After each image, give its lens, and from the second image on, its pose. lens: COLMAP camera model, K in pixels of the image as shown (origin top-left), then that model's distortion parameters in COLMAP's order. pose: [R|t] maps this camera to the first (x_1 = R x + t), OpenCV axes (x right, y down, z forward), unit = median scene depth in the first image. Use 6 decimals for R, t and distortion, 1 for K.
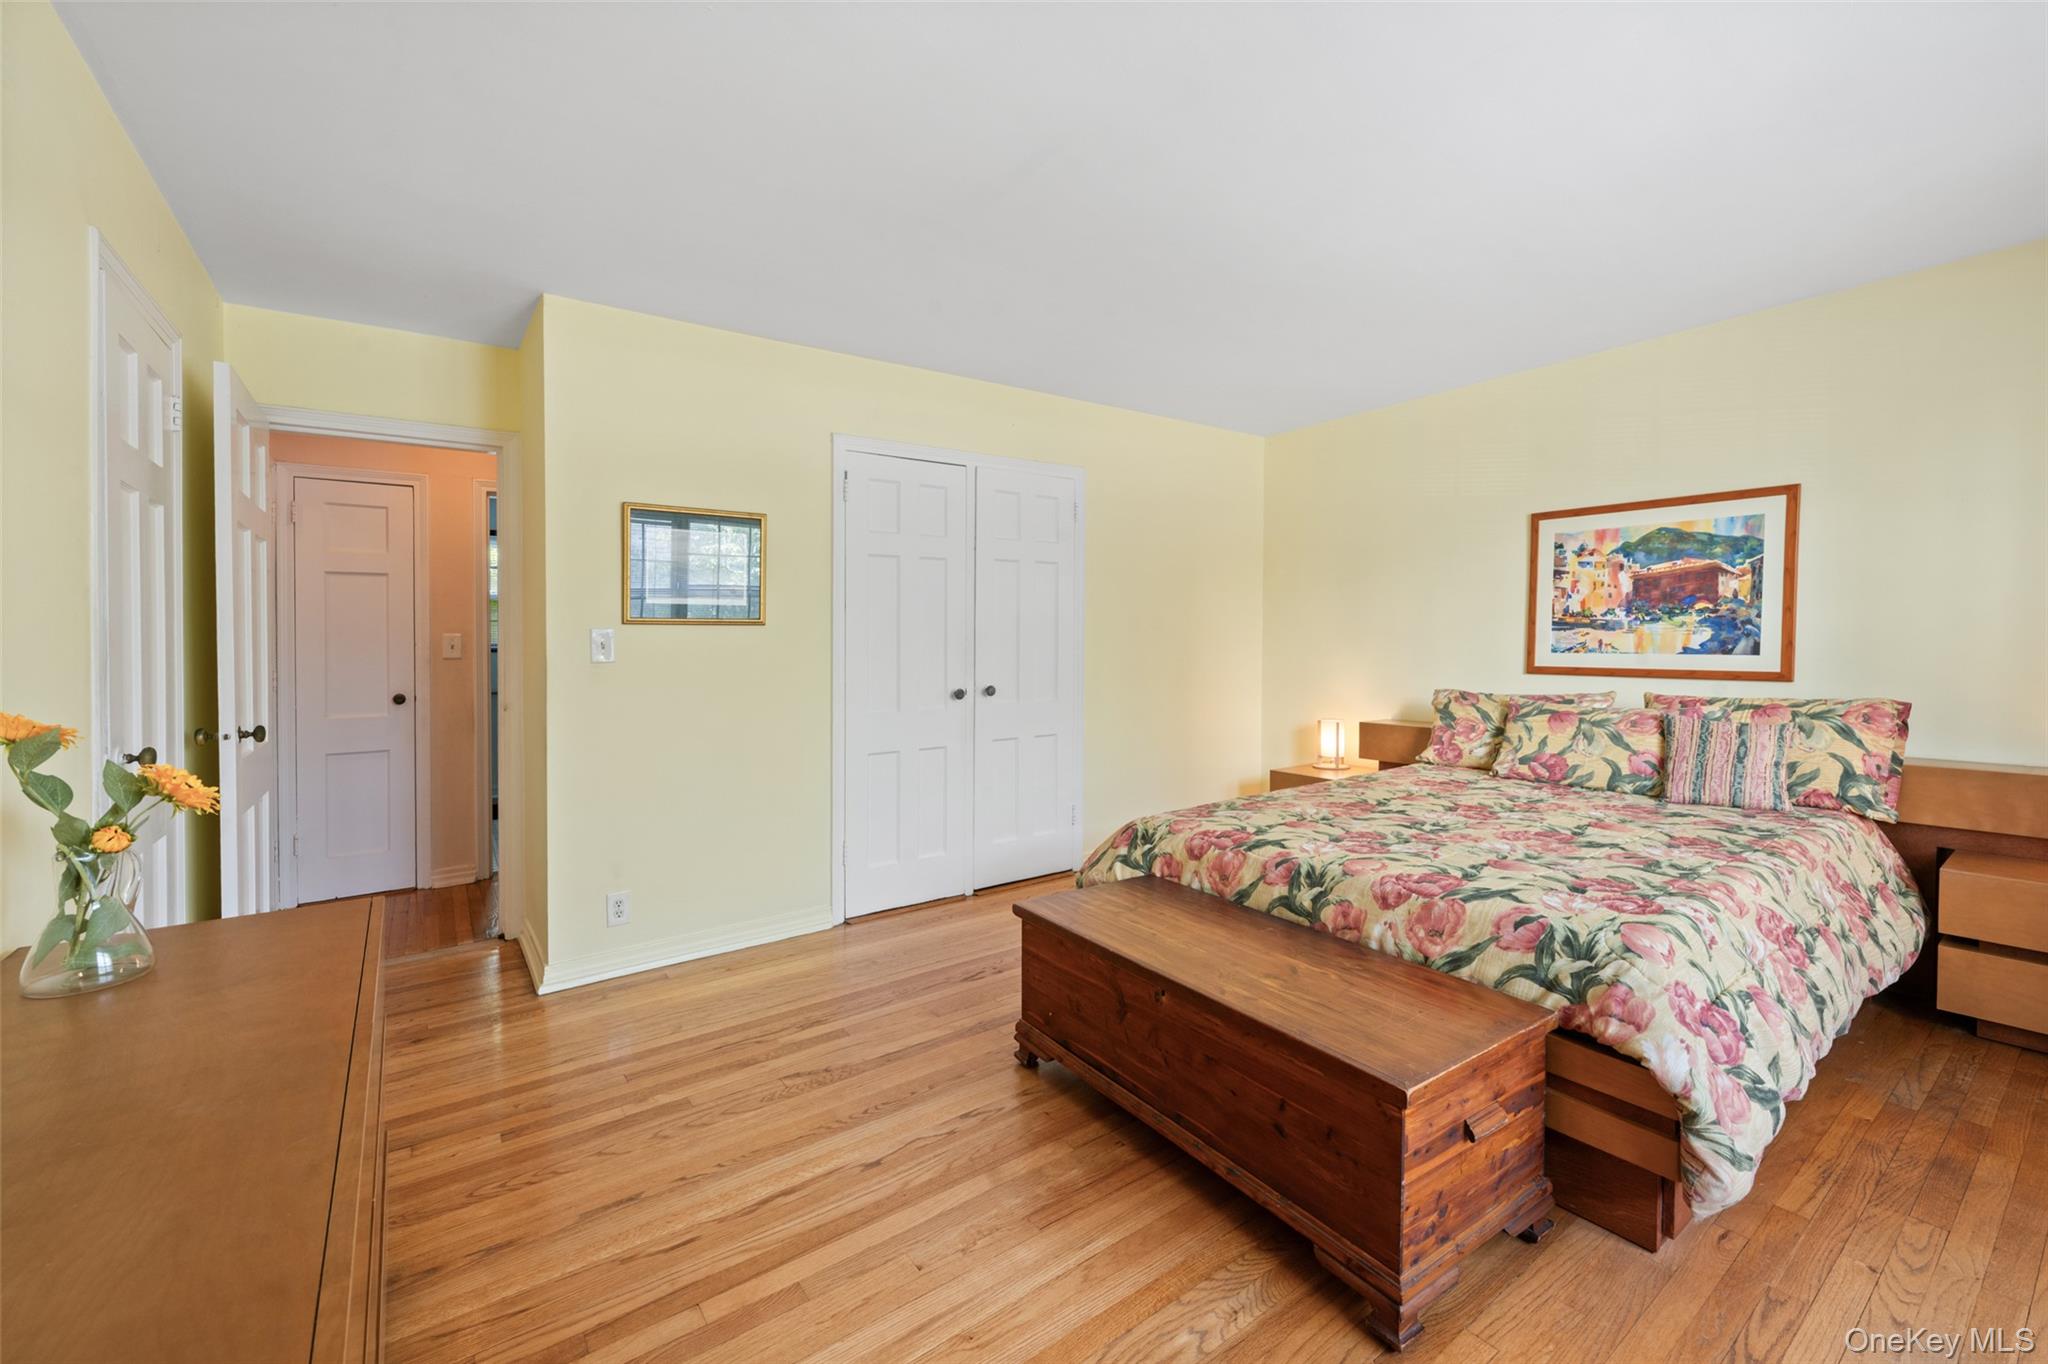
lens RADIAL K [[825.1, 0, 1024.0], [0, 825.1, 682.0], [0, 0, 1]] dist [0.000153, 0.000050]
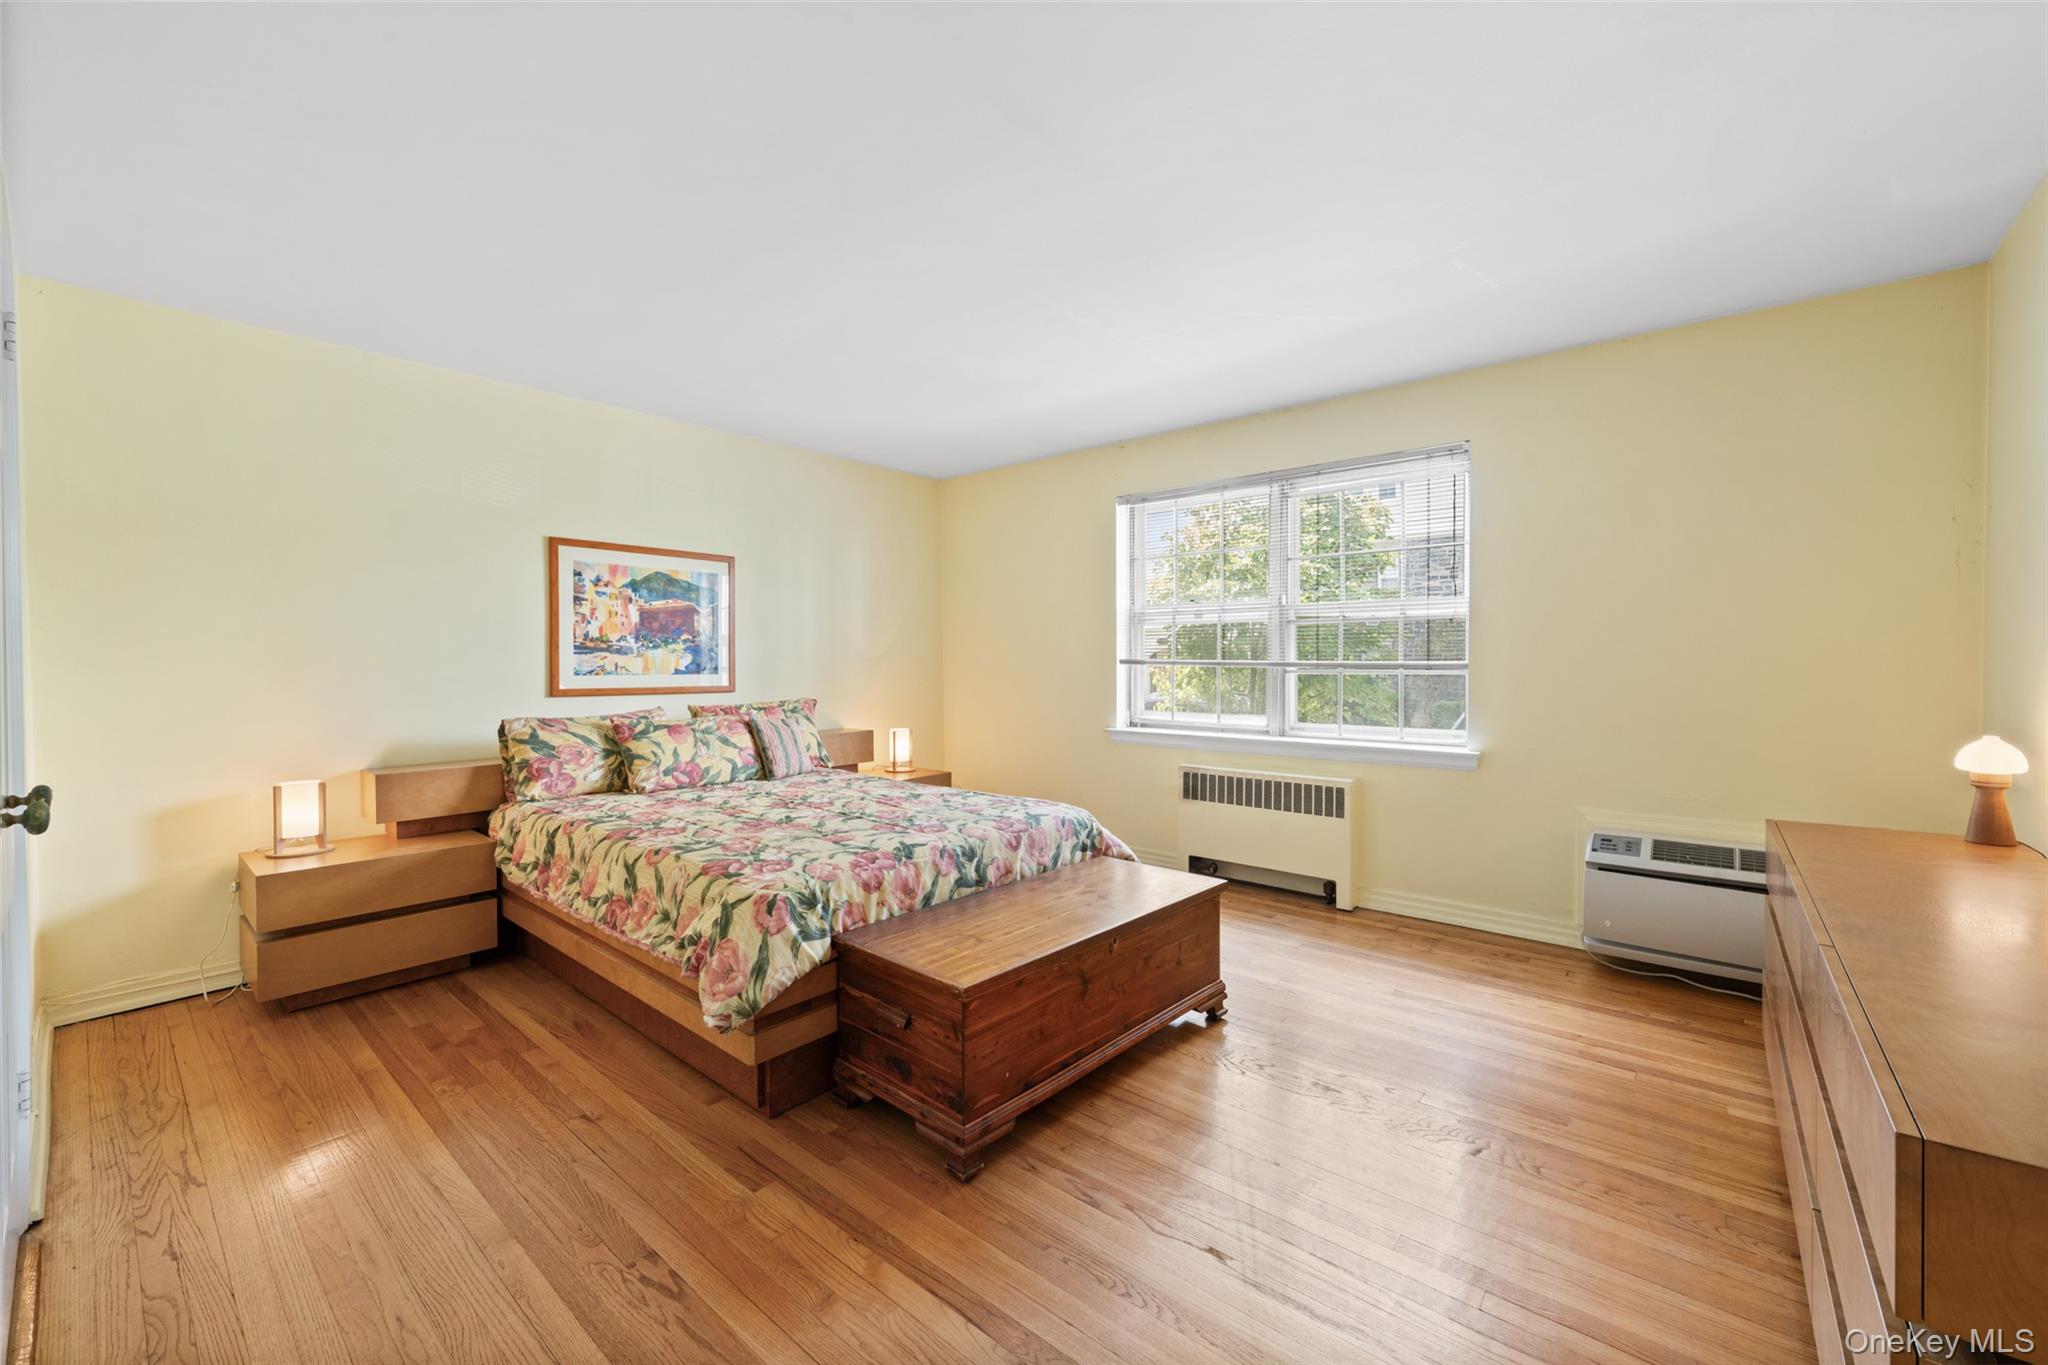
lens RADIAL K [[805.5, 0, 1020.9], [0, 805.5, 704.5], [0, 0, 1]] dist [0.000687, 0.000000]
pose [[-0.225997, -0.044540, 0.973109, -0.771916], [0.053993, 0.996846, 0.058166, -0.045267], [-0.972631, 0.065686, -0.222879, 1.110473]]
